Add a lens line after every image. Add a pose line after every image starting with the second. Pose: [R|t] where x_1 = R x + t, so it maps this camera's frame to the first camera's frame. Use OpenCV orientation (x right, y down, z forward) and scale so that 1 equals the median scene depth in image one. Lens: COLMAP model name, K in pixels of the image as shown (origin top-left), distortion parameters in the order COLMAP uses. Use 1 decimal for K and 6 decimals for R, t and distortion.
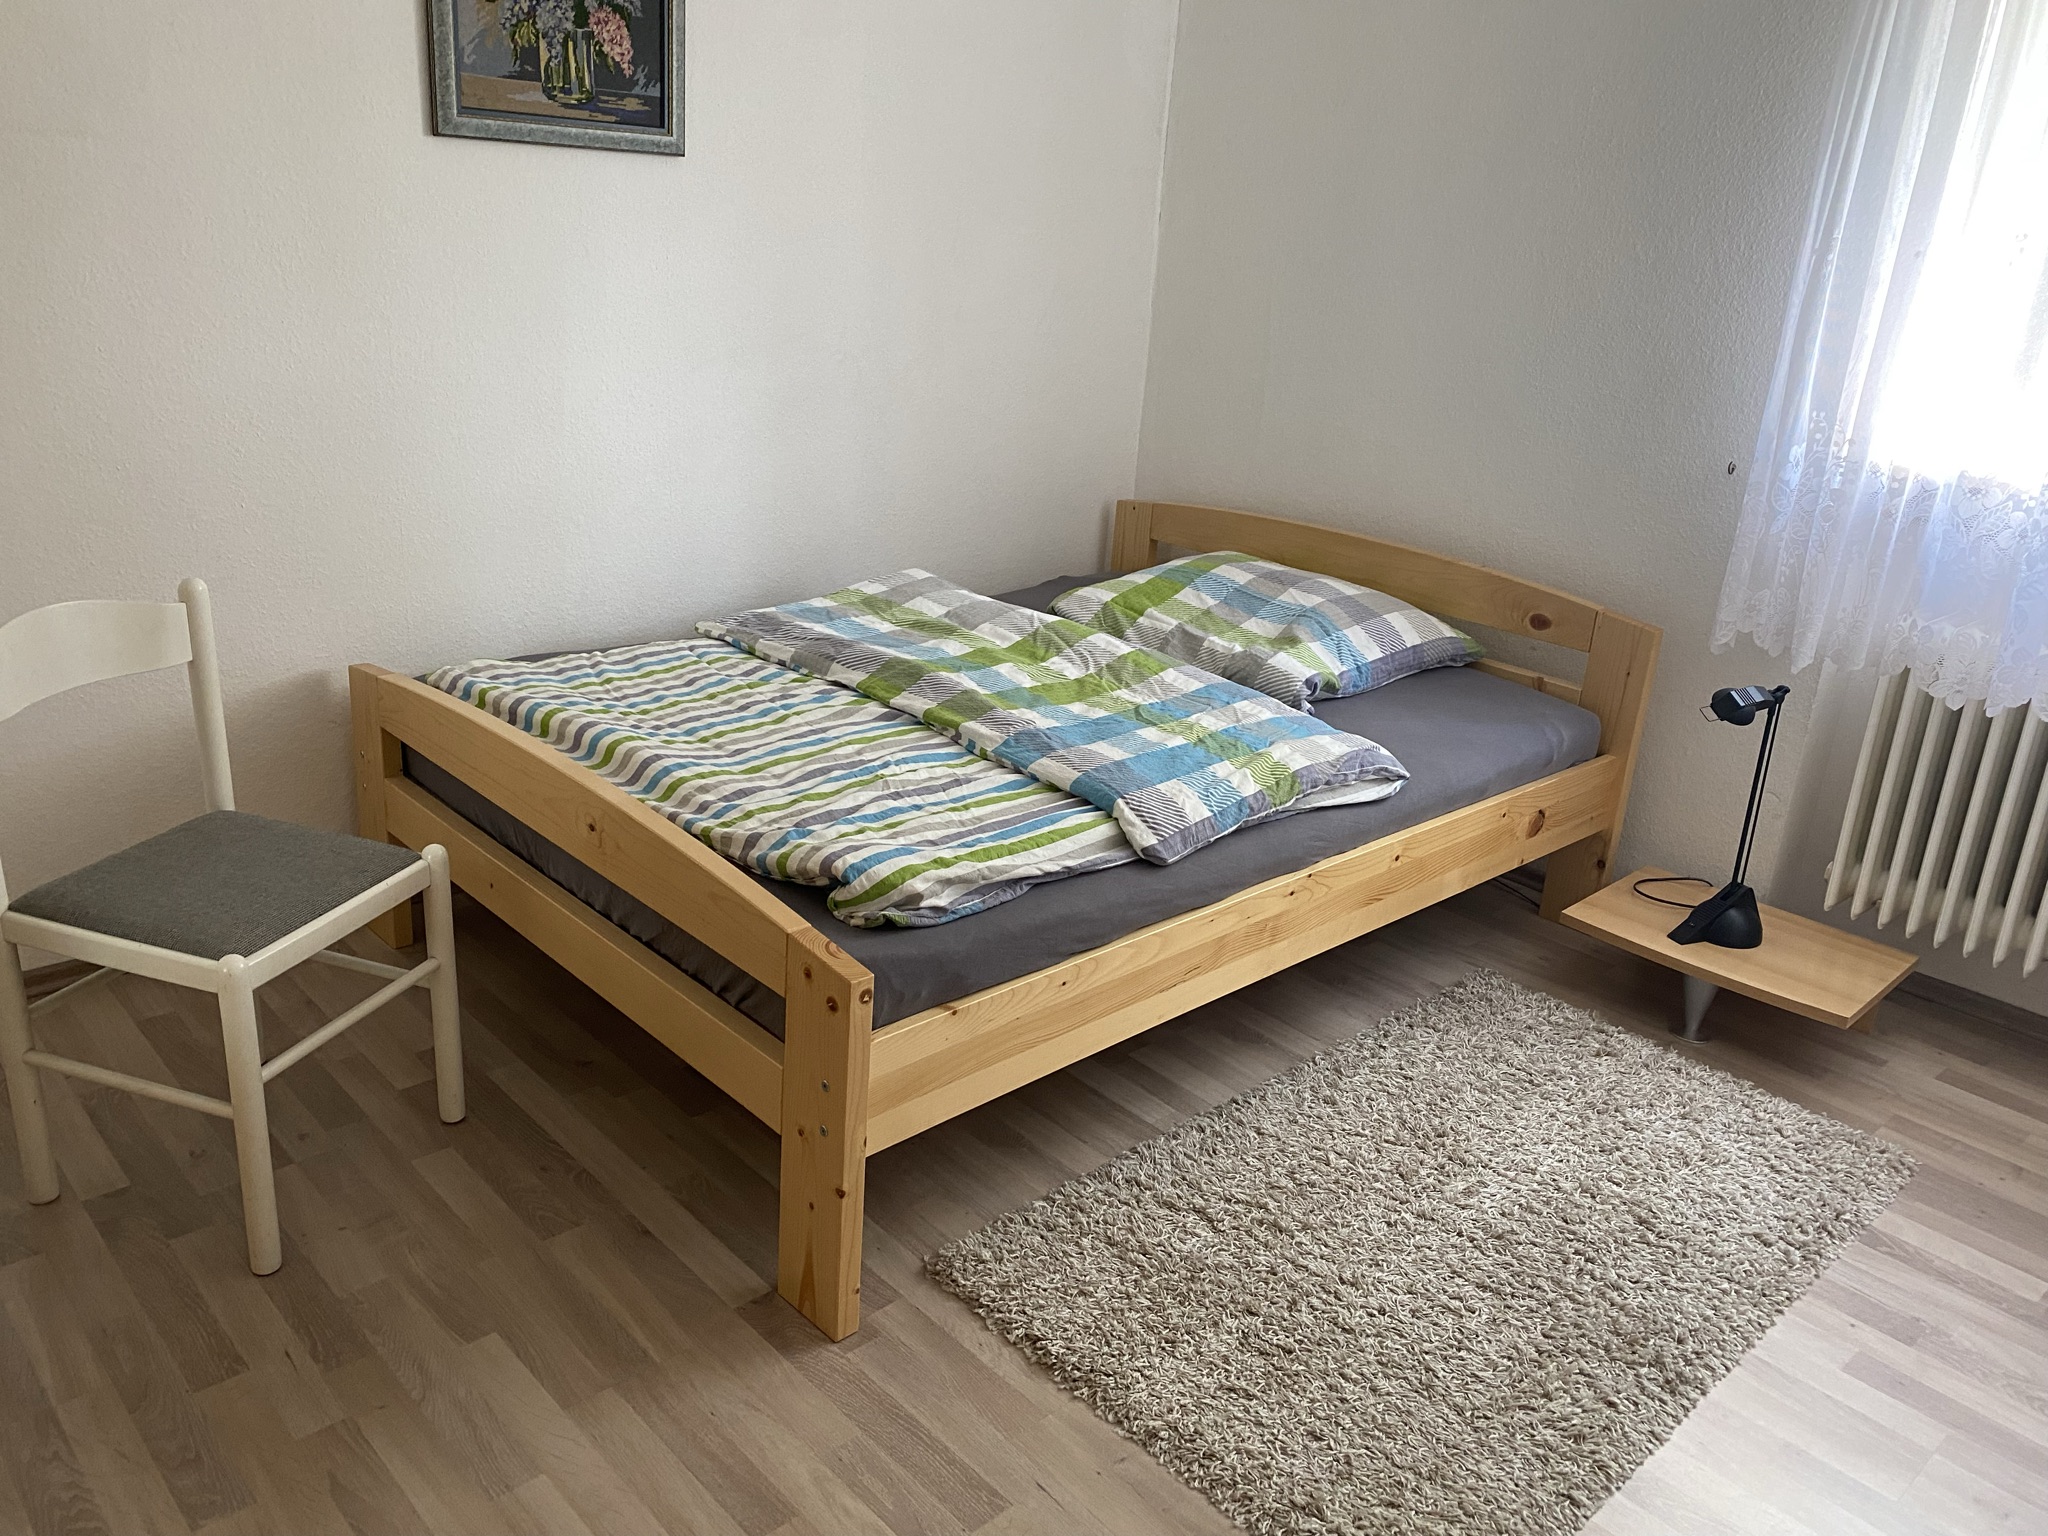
lens RADIAL K [[1561.3, 0, 1033.2], [0, 1561.3, 759.2], [0, 0, 1]] dist [0.031927, -0.031168]
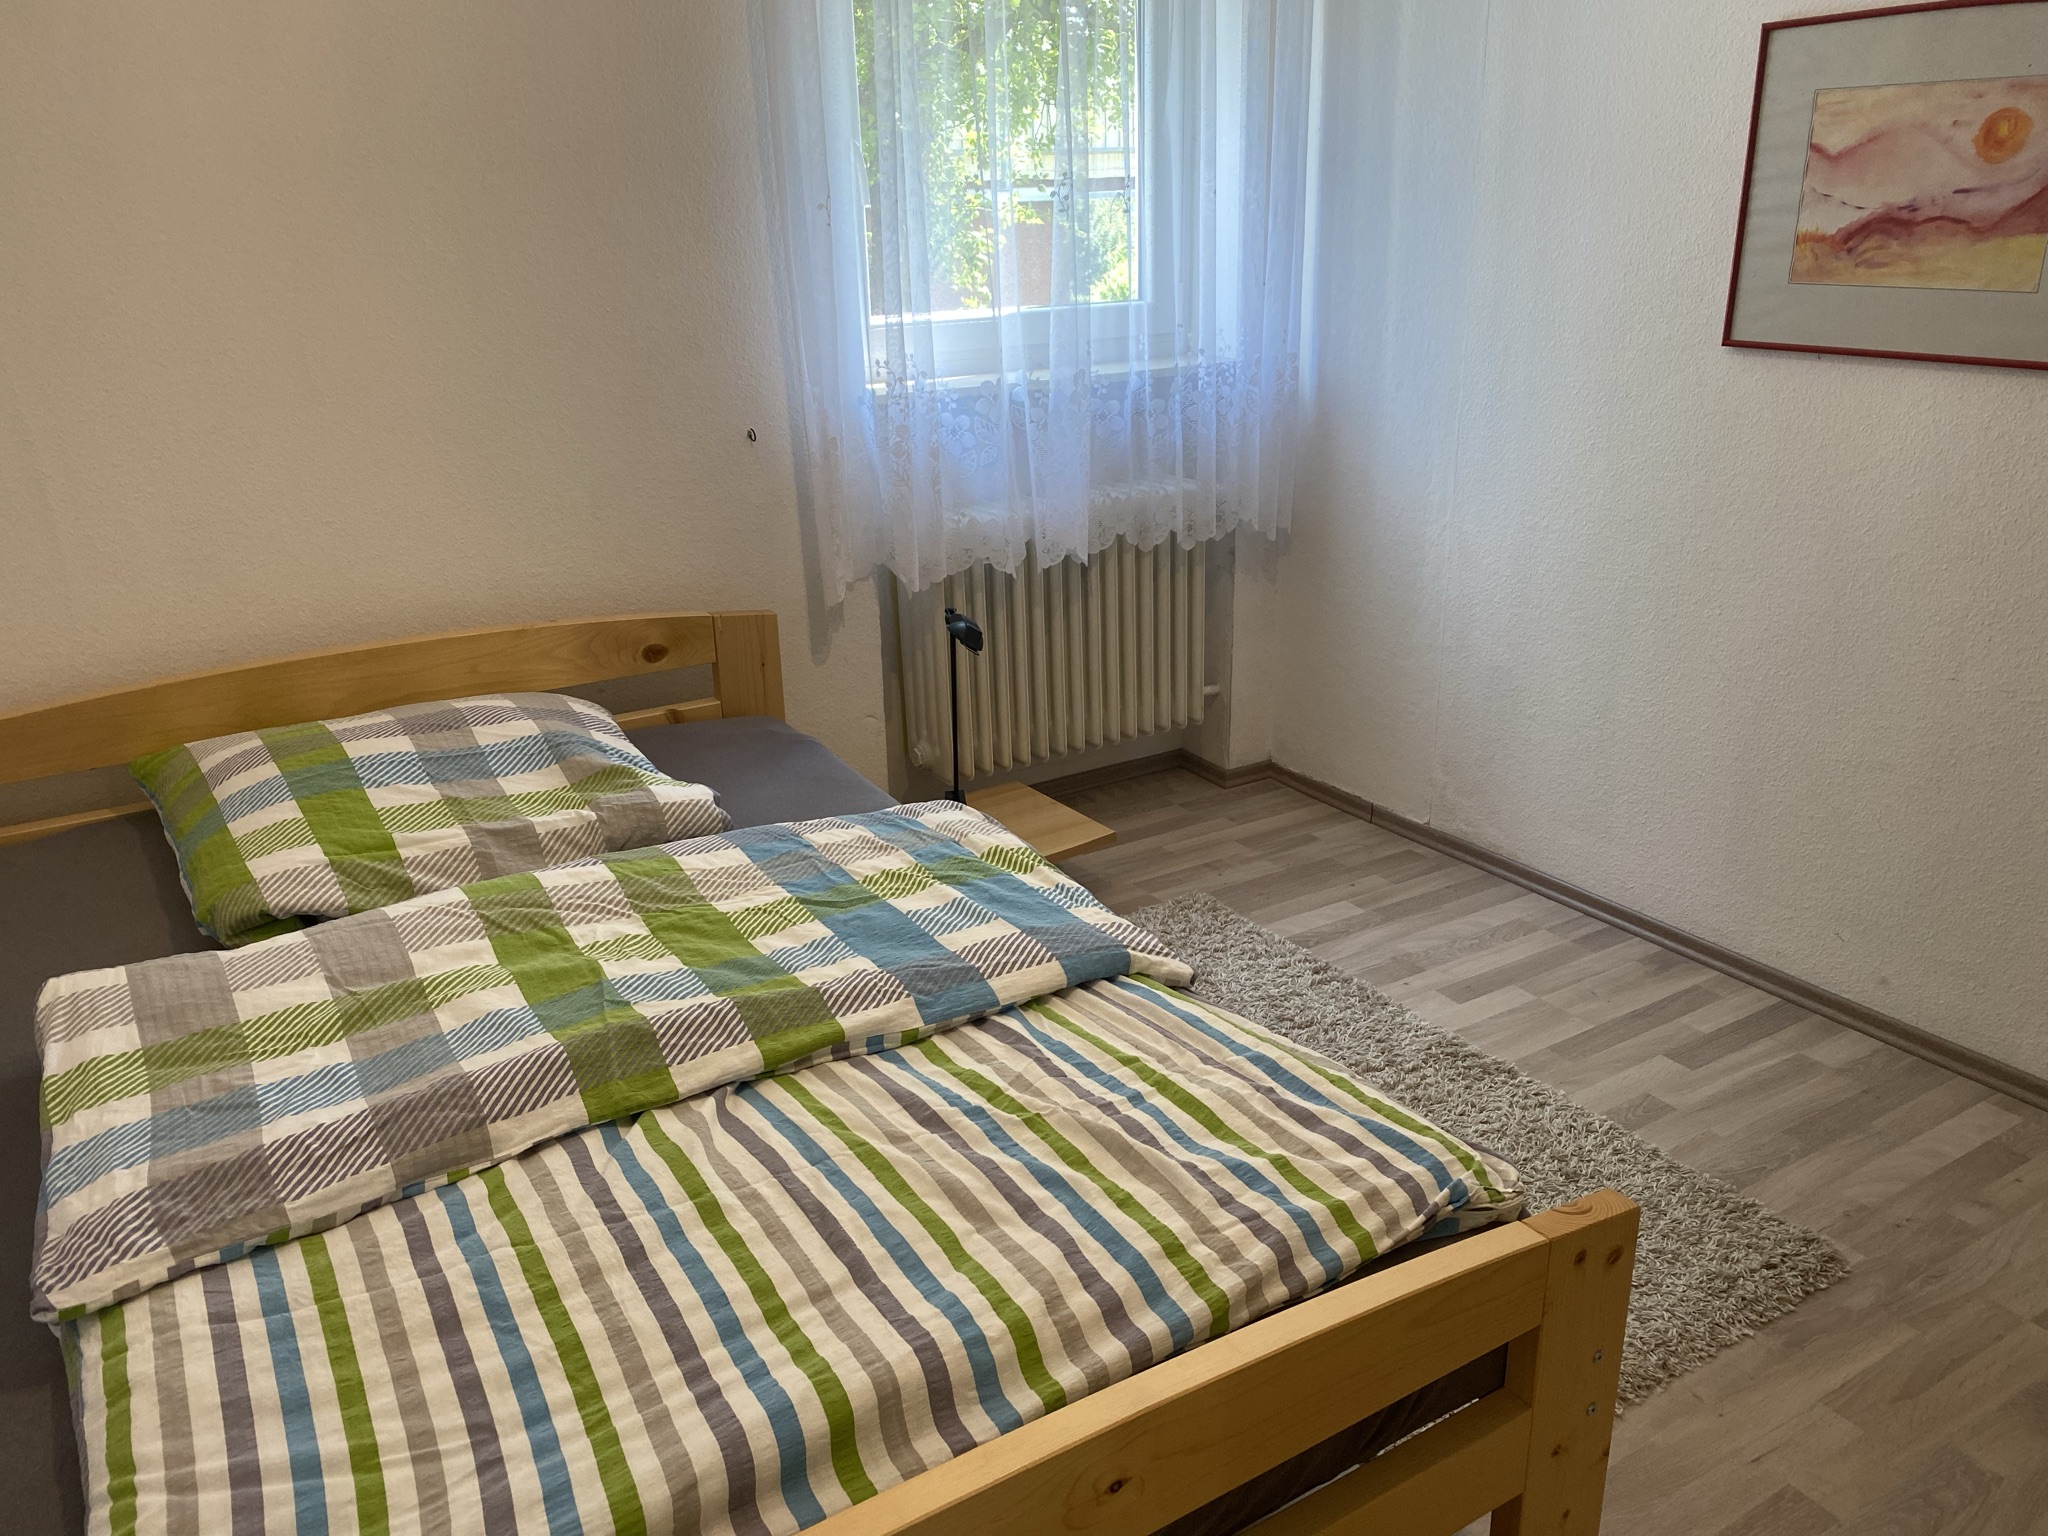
lens RADIAL K [[1561.3, 0, 1034.6], [0, 1561.3, 775.4], [0, 0, 1]] dist [0.031927, -0.031168]
pose [[0.180459, -0.404228, 0.896680, -0.530438], [0.356829, 0.876445, 0.323293, -0.274930], [-0.916574, 0.261620, 0.302403, 0.652180]]
